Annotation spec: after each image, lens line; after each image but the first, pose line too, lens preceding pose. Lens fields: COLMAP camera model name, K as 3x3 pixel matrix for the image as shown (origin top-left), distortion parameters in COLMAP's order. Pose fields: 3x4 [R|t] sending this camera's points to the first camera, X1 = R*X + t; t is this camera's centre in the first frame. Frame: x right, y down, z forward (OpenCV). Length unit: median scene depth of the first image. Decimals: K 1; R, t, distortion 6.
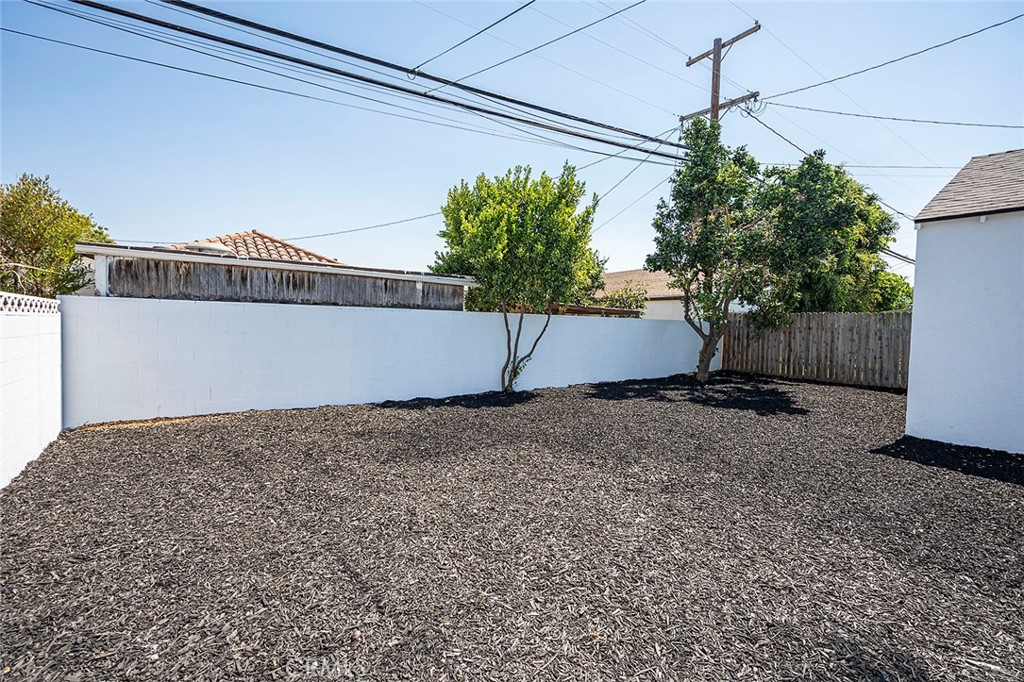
lens RADIAL K [[461.0, 0, 512.0], [0, 461.0, 341.0], [0, 0, 1]] dist [0.000035, -0.000180]
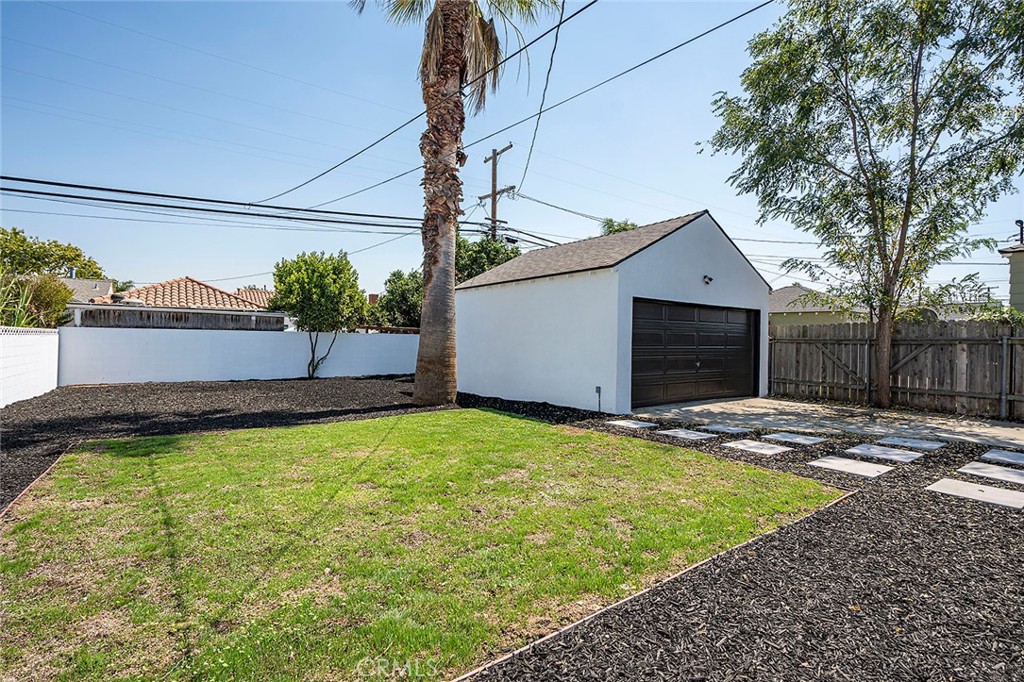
lens RADIAL K [[474.7, 0, 512.0], [0, 474.7, 341.0], [0, 0, 1]] dist [-0.002947, -0.000901]
pose [[0.999979, -0.005337, -0.003554, 0.836629], [0.005219, 0.999453, -0.032651, 0.037935], [0.003727, 0.032632, 0.999460, -0.875330]]
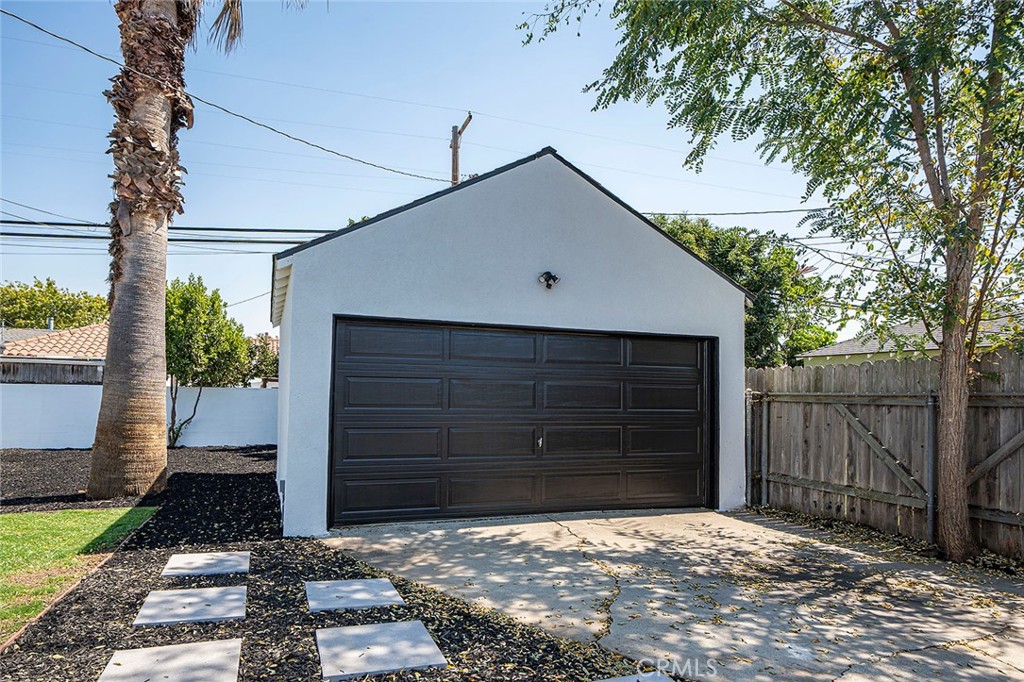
lens RADIAL K [[591.6, 0, 510.4], [0, 591.6, 379.6], [0, 0, 1]] dist [0.006480, 0.000578]
pose [[0.953929, -0.013467, -0.299729, 1.586432], [-0.006641, 0.997800, -0.065969, 0.027271], [0.299958, 0.064920, 0.951741, -0.372395]]
